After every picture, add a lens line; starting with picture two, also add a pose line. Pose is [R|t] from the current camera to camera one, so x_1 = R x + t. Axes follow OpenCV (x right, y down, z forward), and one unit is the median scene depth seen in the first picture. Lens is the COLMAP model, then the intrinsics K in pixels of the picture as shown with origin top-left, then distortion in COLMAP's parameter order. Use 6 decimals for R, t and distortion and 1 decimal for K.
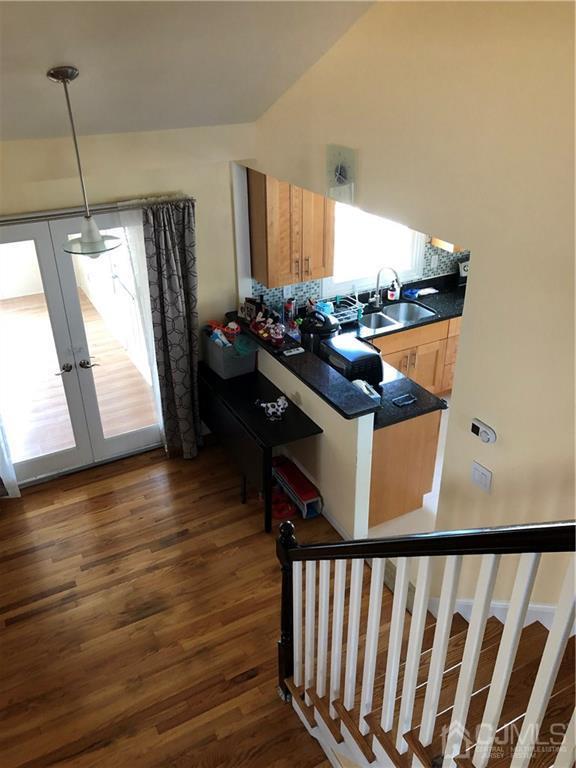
lens RADIAL K [[626.5, 0, 286.8], [0, 626.5, 380.1], [0, 0, 1]] dist [0.069826, -0.097309]
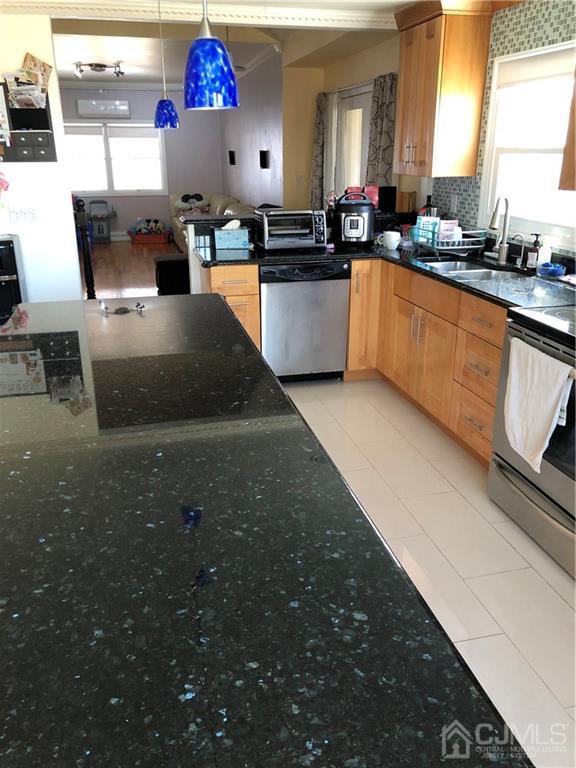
lens RADIAL K [[626.5, 0, 286.8], [0, 626.5, 380.1], [0, 0, 1]] dist [0.069826, -0.097309]
pose [[-0.247401, 0.346545, -0.904820, 1.040509], [-0.455319, 0.782732, 0.424282, -0.252729], [0.855264, 0.516950, -0.035860, 1.157198]]
